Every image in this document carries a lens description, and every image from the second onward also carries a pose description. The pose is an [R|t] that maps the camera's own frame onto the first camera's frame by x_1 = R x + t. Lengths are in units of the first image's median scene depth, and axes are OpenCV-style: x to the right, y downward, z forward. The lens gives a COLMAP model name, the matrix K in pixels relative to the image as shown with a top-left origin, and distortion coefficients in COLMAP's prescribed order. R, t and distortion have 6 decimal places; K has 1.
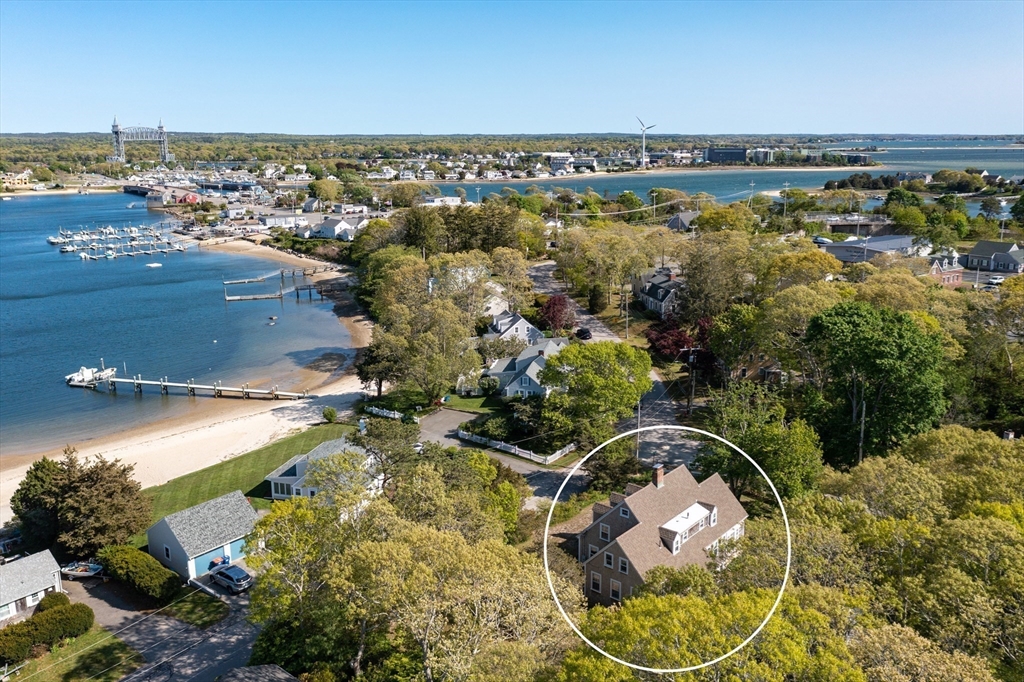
lens RADIAL K [[812.3, 0, 512.0], [0, 812.3, 341.0], [0, 0, 1]] dist [-0.006957, 0.000200]
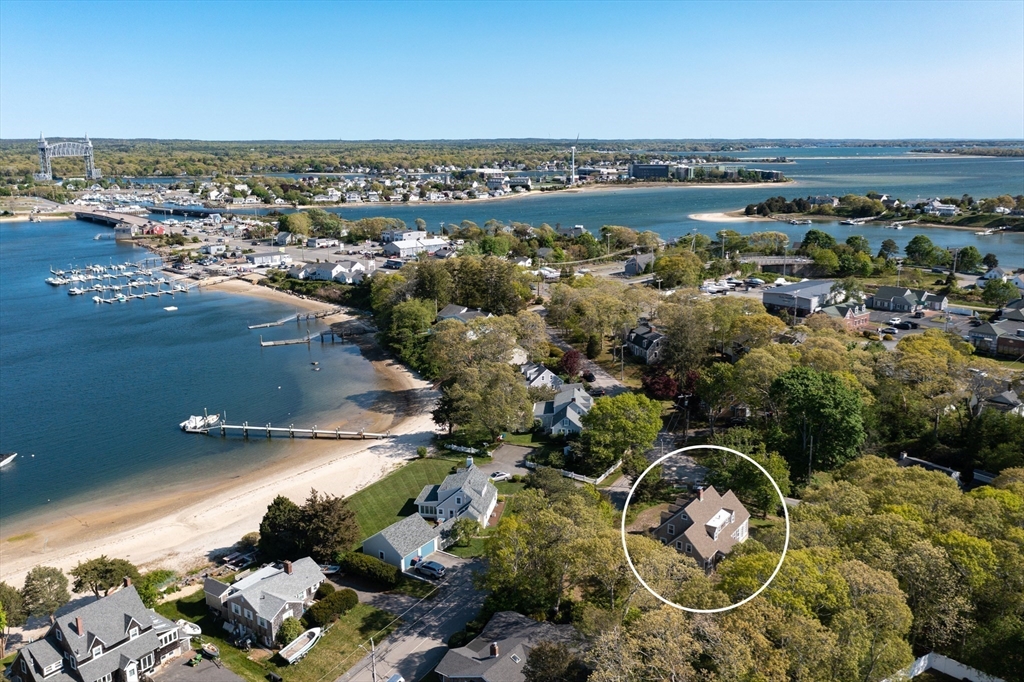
lens RADIAL K [[812.3, 0, 512.0], [0, 812.3, 341.0], [0, 0, 1]] dist [-0.006957, 0.000200]
pose [[0.995308, -0.021429, 0.094358, -0.115450], [0.021930, 0.999750, -0.004285, -0.047958], [-0.094242, 0.006334, 0.995529, -0.200378]]
